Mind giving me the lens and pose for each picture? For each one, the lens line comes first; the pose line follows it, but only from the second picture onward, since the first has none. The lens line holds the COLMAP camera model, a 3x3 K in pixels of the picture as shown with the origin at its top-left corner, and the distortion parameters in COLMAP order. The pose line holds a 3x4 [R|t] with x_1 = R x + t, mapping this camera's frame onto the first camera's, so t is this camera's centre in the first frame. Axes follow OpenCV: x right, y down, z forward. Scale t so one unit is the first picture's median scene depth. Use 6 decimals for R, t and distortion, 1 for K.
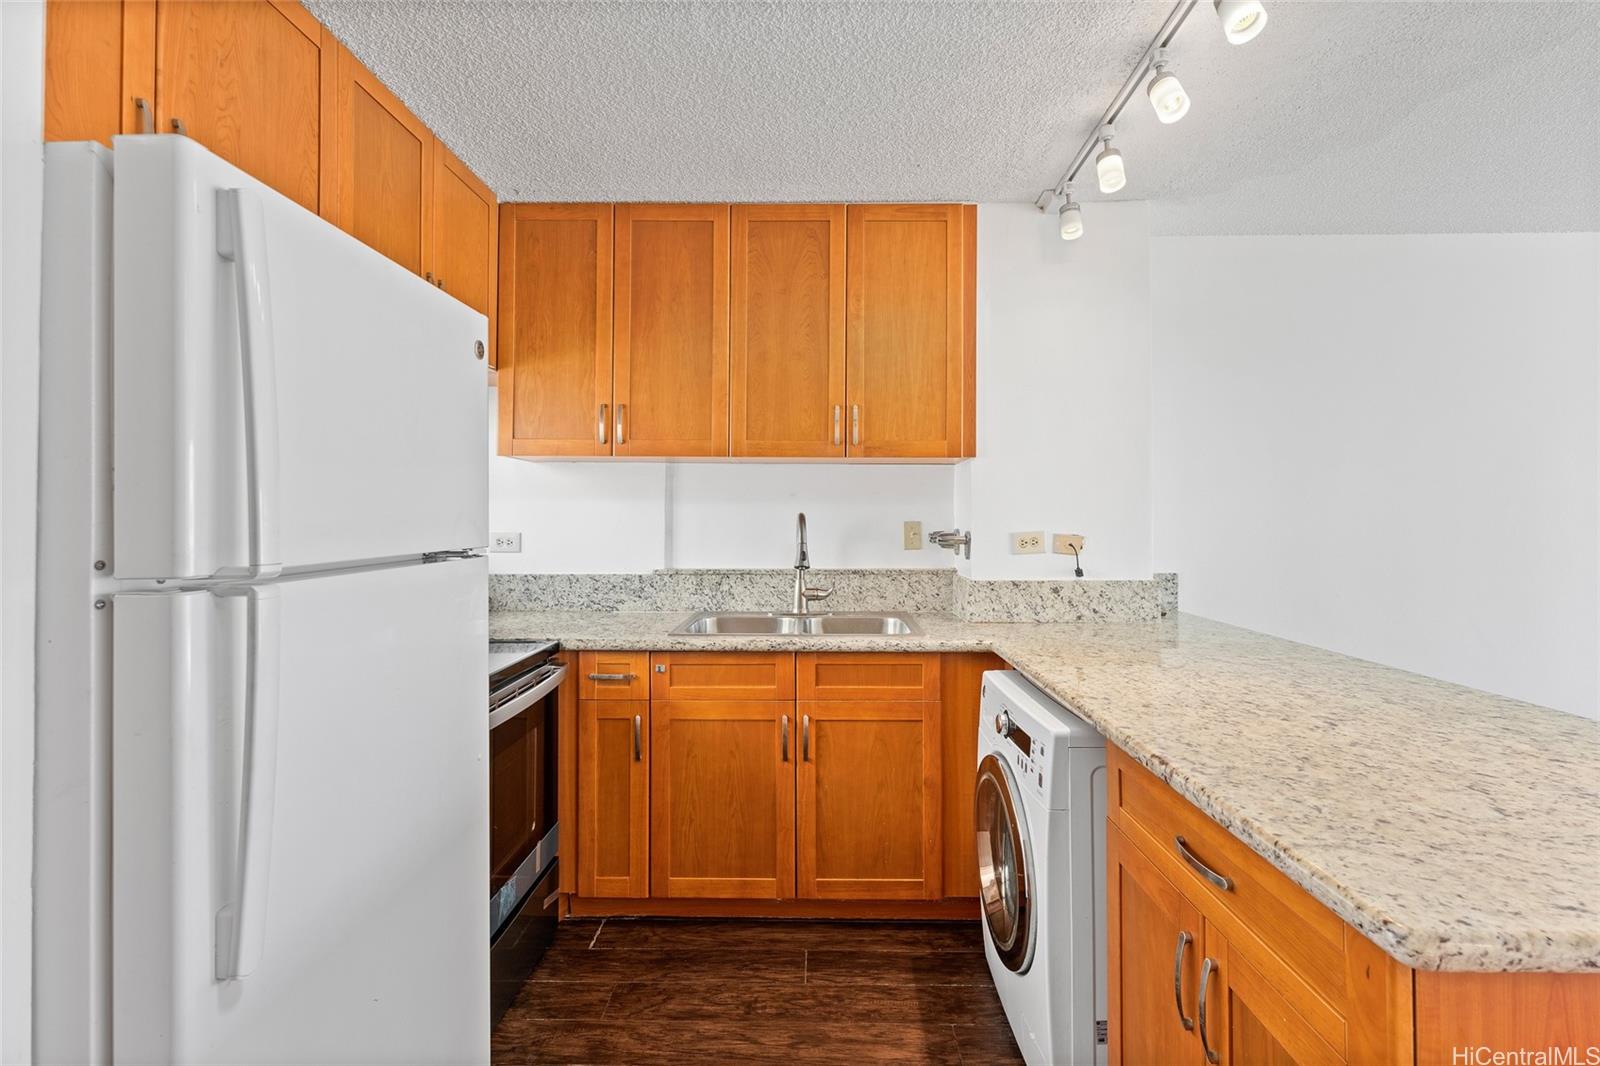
lens RADIAL K [[701.1, 0, 788.5], [0, 701.1, 517.6], [0, 0, 1]] dist [-0.001708, -0.000328]
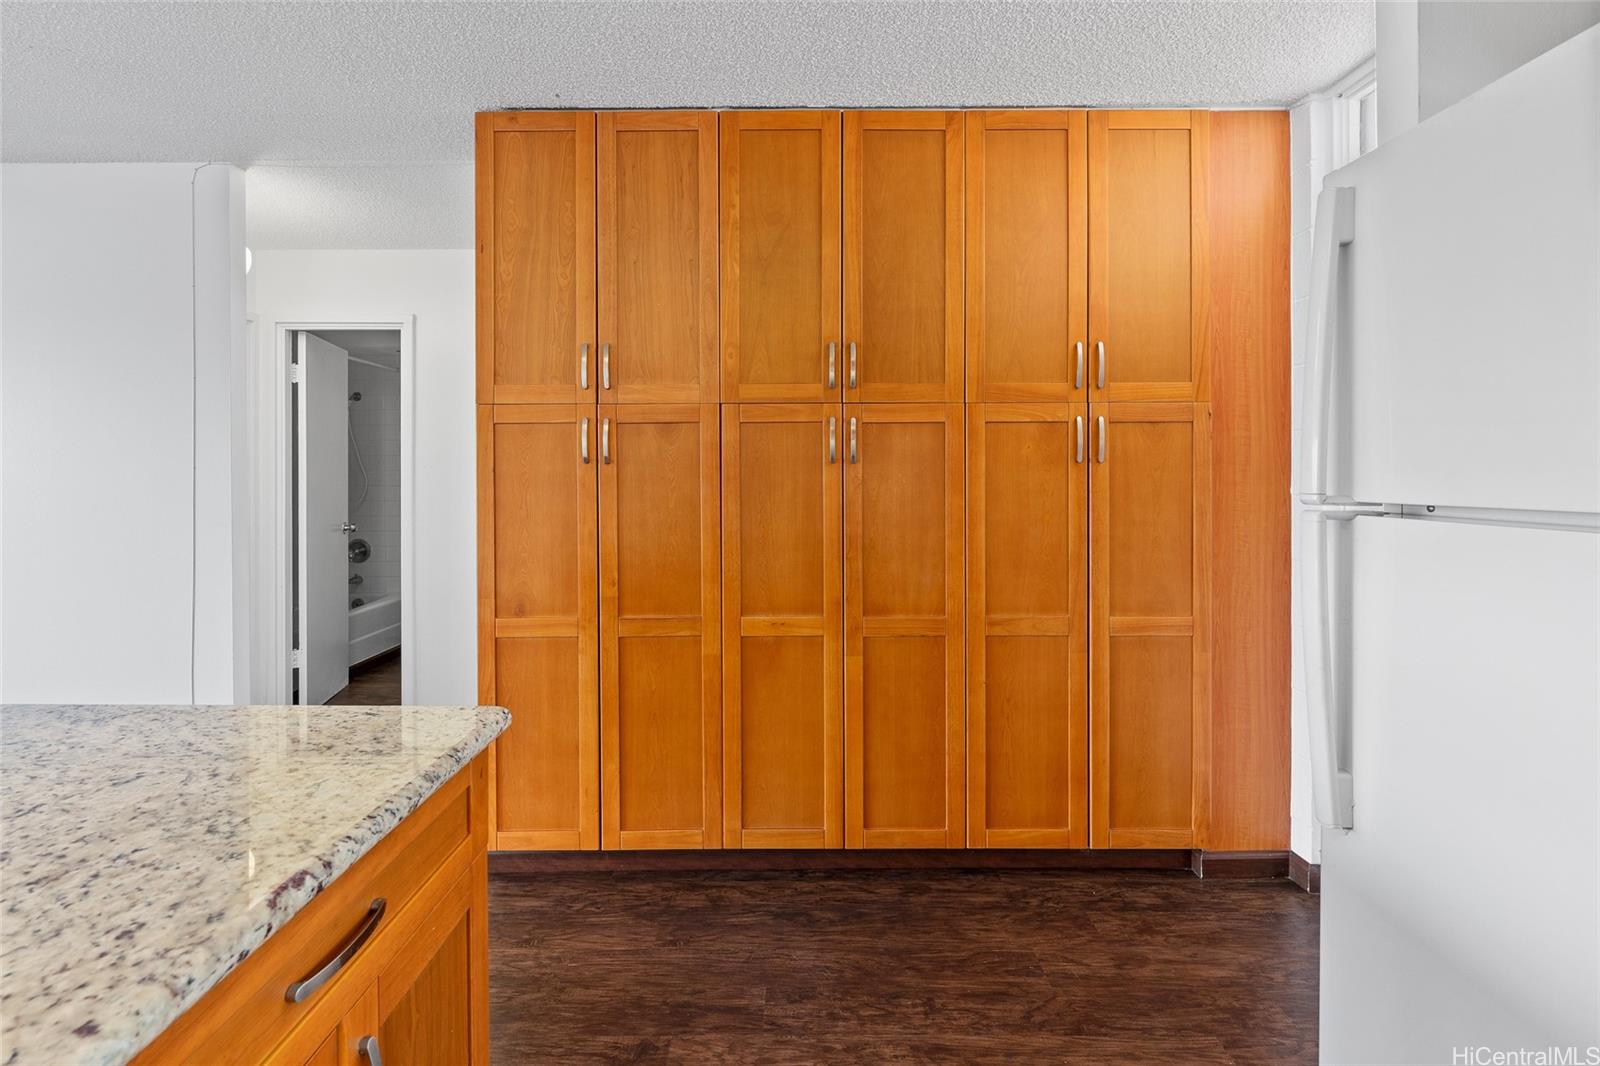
lens RADIAL K [[701.1, 0, 799.6], [0, 701.1, 471.9], [0, 0, 1]] dist [-0.001708, -0.000328]
pose [[-0.999234, -0.000662, -0.039124, 0.057208], [-0.000902, 0.999981, 0.006101, -0.000649], [0.039119, 0.006131, -0.999216, 0.721882]]
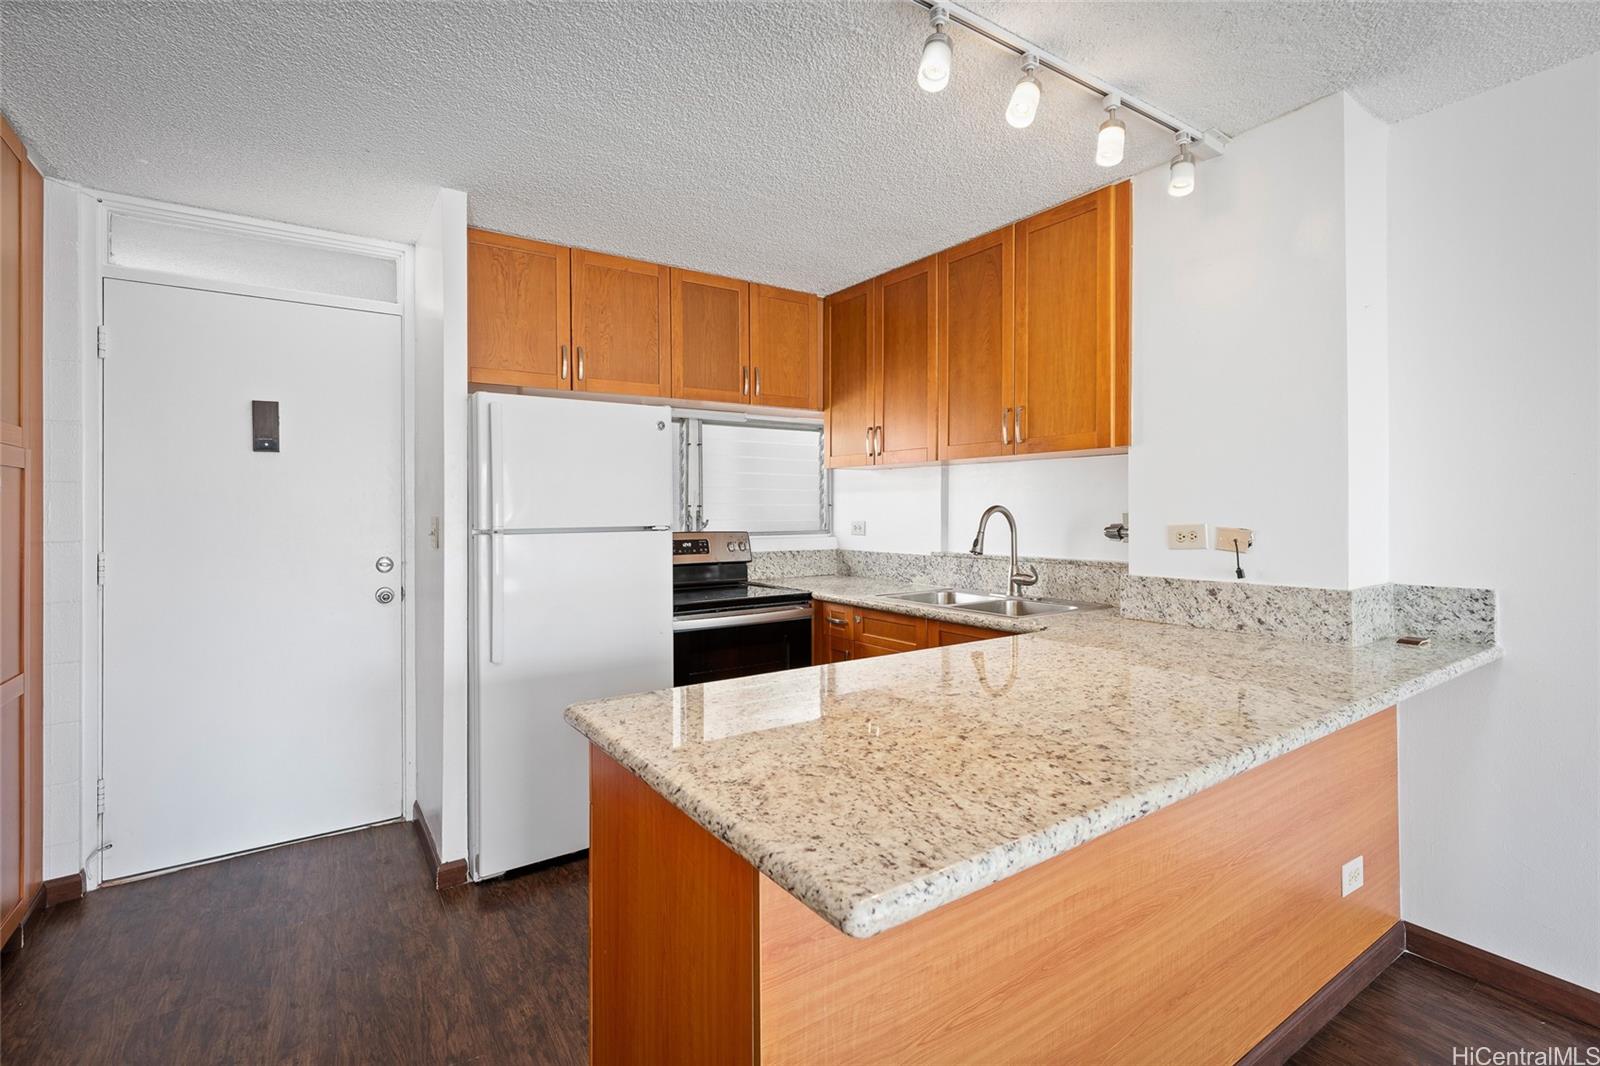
lens RADIAL K [[718.2, 0, 790.1], [0, 718.2, 507.5], [0, 0, 1]] dist [0.001268, -0.001761]
pose [[0.580708, -0.007556, -0.814077, 0.829758], [0.005501, 0.999971, -0.005358, 0.001121], [0.814093, -0.001367, 0.580732, 0.063407]]
